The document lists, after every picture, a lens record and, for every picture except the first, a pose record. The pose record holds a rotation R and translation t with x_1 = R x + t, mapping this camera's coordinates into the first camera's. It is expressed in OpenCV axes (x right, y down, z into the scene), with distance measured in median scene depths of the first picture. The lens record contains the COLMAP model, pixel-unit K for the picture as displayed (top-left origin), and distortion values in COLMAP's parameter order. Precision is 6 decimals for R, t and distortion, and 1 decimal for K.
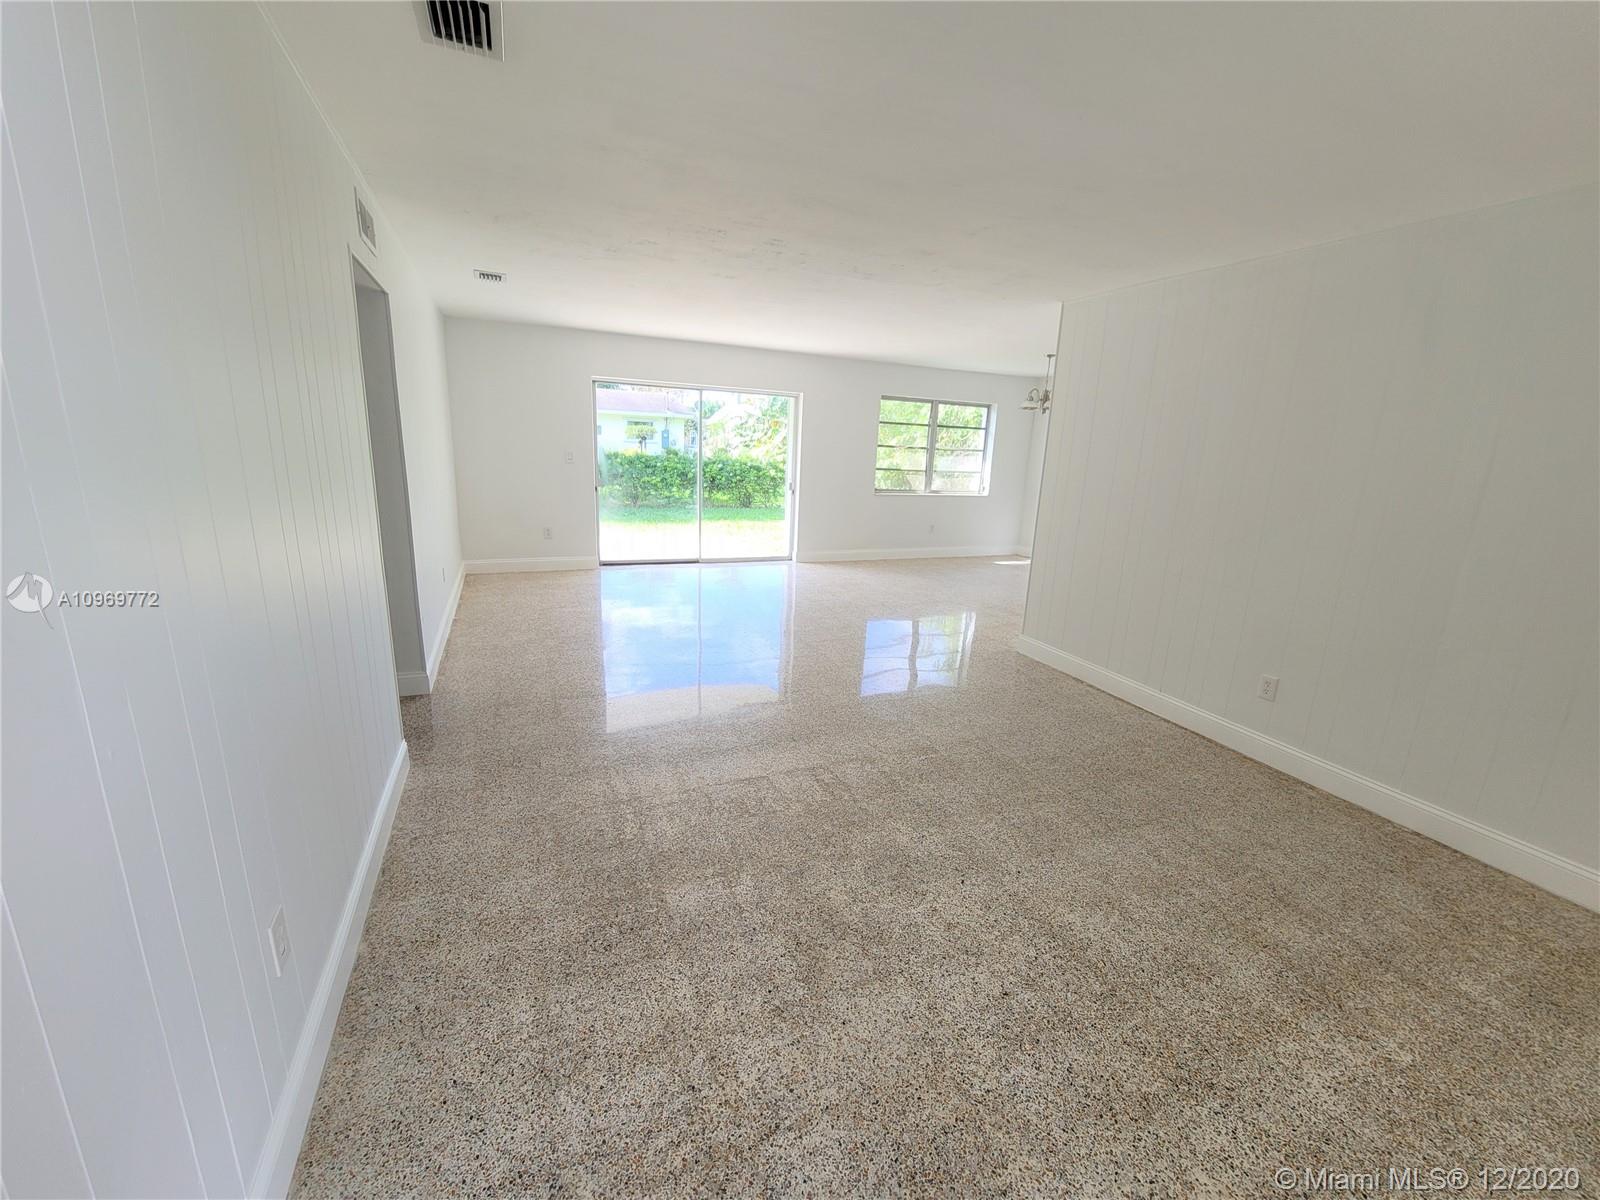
lens RADIAL K [[664.5, 0, 800.0], [0, 664.5, 600.0], [0, 0, 1]] dist [-0.007480, 0.000568]
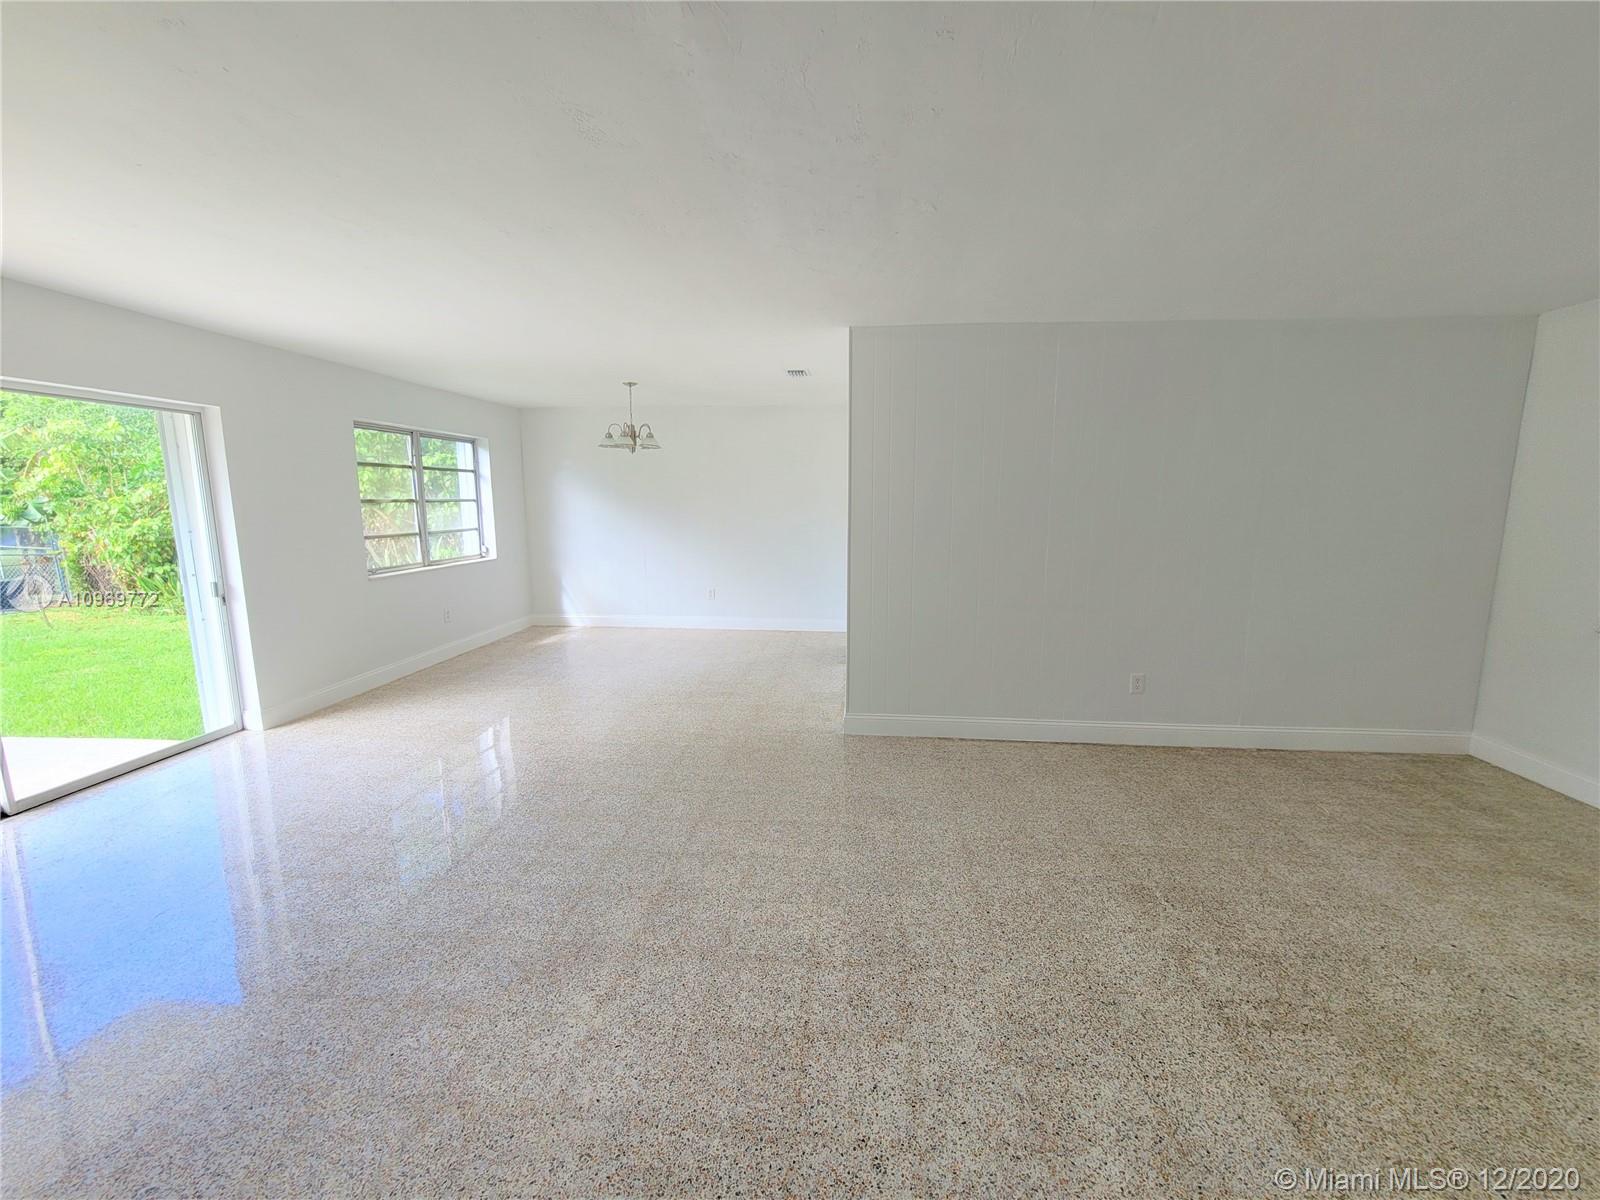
lens RADIAL K [[664.5, 0, 800.0], [0, 664.5, 600.0], [0, 0, 1]] dist [-0.007480, 0.000568]
pose [[0.467720, -0.180832, 0.865181, -0.260450], [0.227477, 0.970502, 0.079870, -0.110185], [-0.854103, 0.159452, 0.495058, 0.400908]]
